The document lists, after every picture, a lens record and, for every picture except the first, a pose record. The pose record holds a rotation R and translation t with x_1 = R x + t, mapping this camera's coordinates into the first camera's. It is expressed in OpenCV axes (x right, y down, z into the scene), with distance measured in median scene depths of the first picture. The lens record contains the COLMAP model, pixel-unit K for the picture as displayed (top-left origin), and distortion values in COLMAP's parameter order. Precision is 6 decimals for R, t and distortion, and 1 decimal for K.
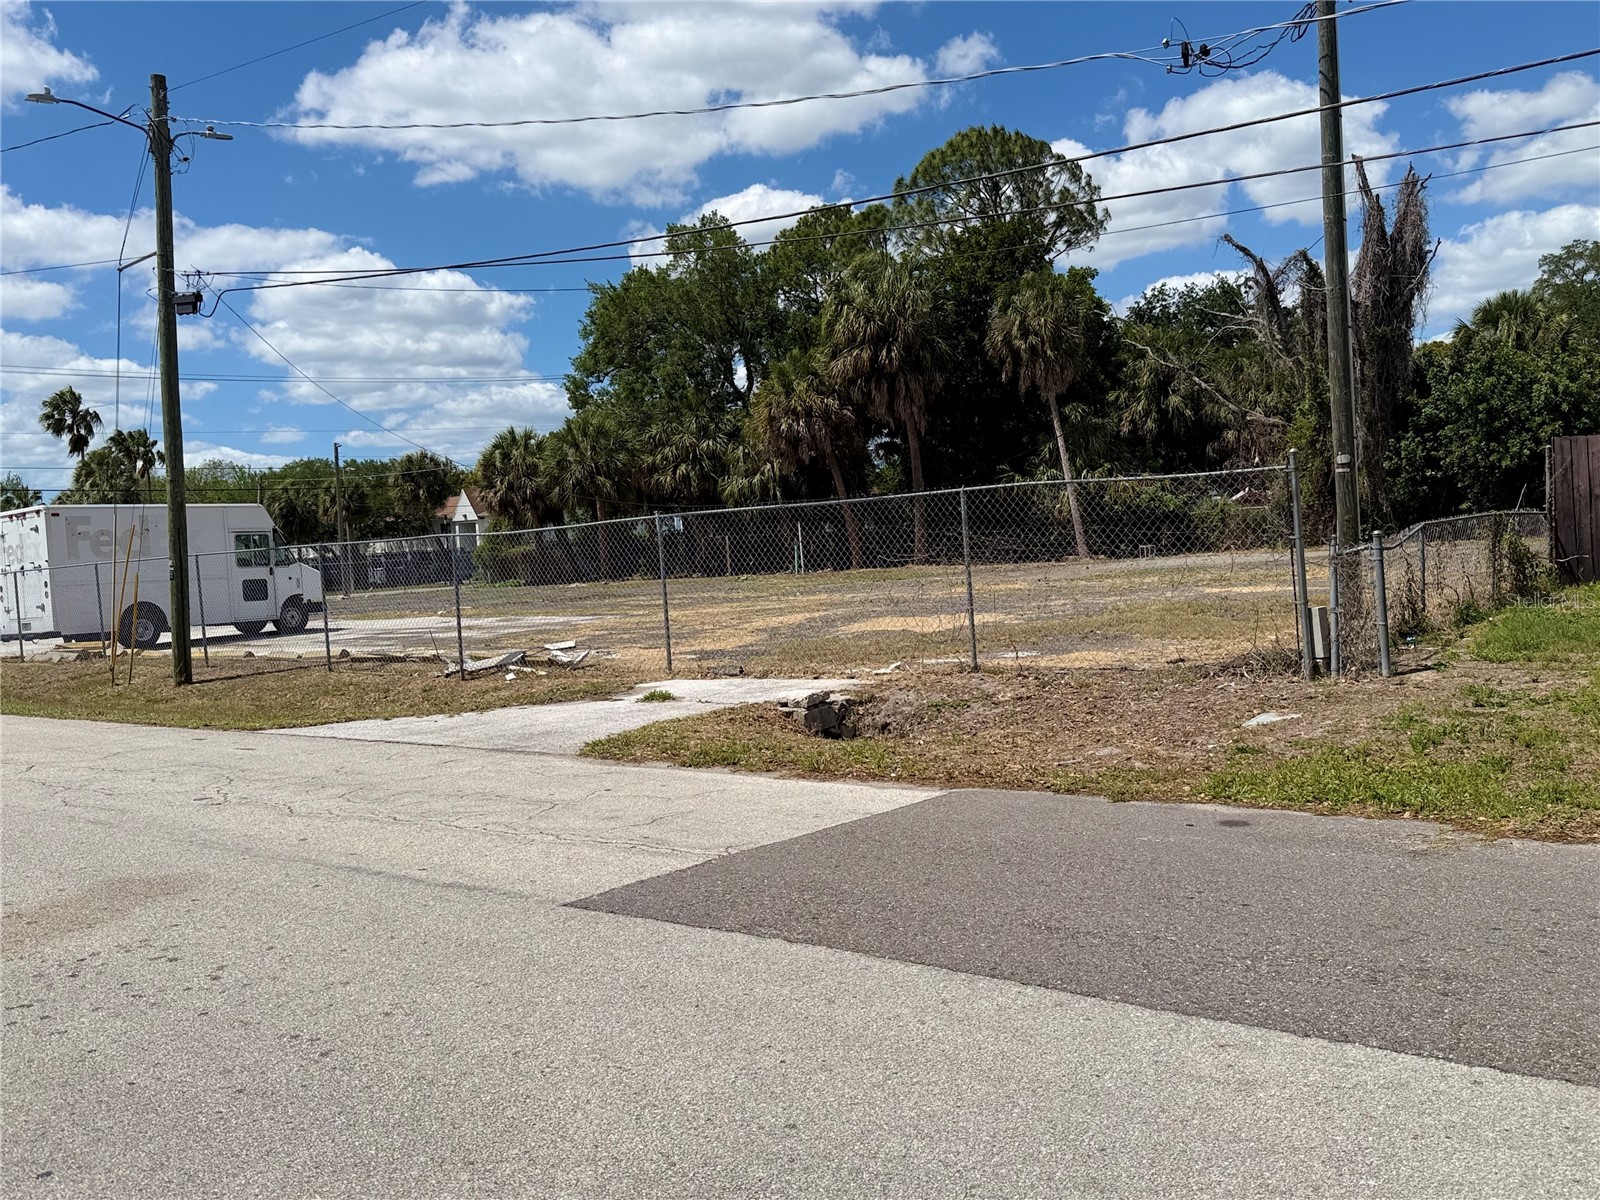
lens RADIAL K [[1400.5, 0, 800.0], [0, 1400.5, 600.0], [0, 0, 1]] dist [0.169200, -0.303563]
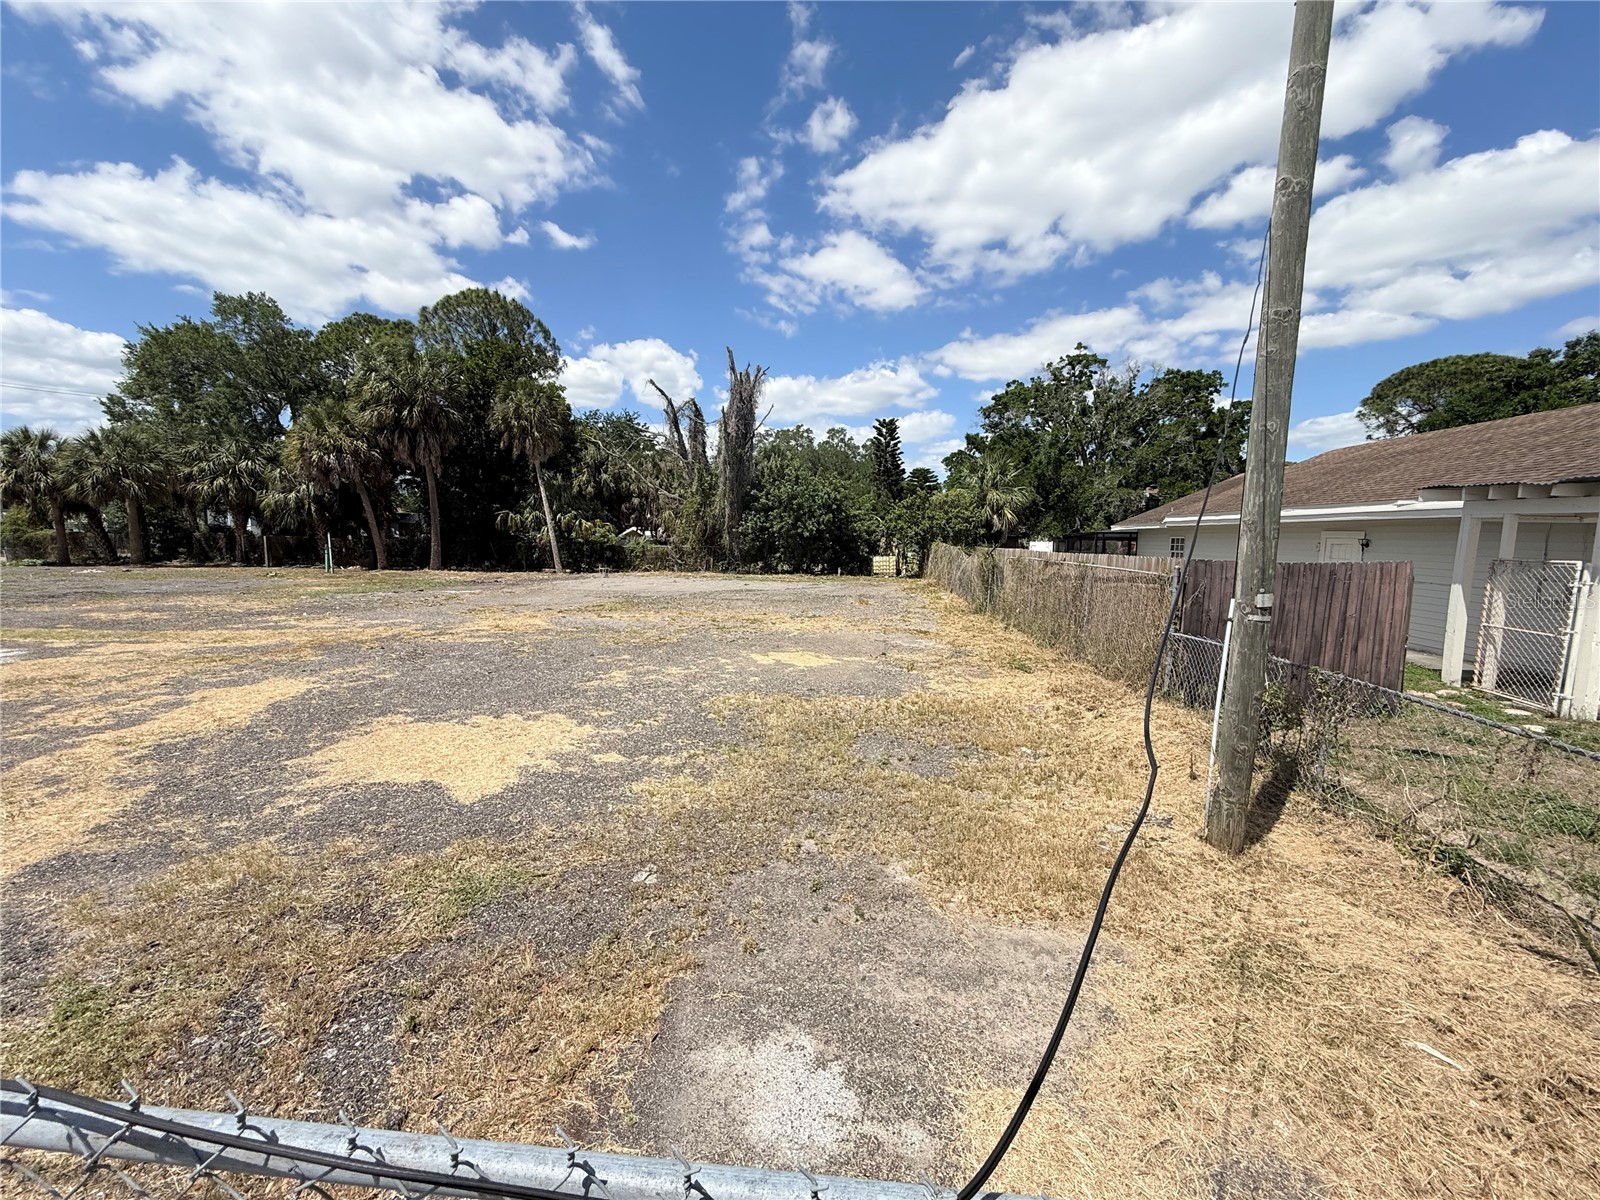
lens RADIAL K [[638.4, 0, 800.0], [0, 638.4, 600.0], [0, 0, 1]] dist [0.003447, 0.000383]
pose [[0.822933, 0.015795, 0.567918, 0.022968], [-0.040200, 0.998727, 0.030475, -0.027949], [-0.566714, -0.047909, 0.822520, 0.253169]]
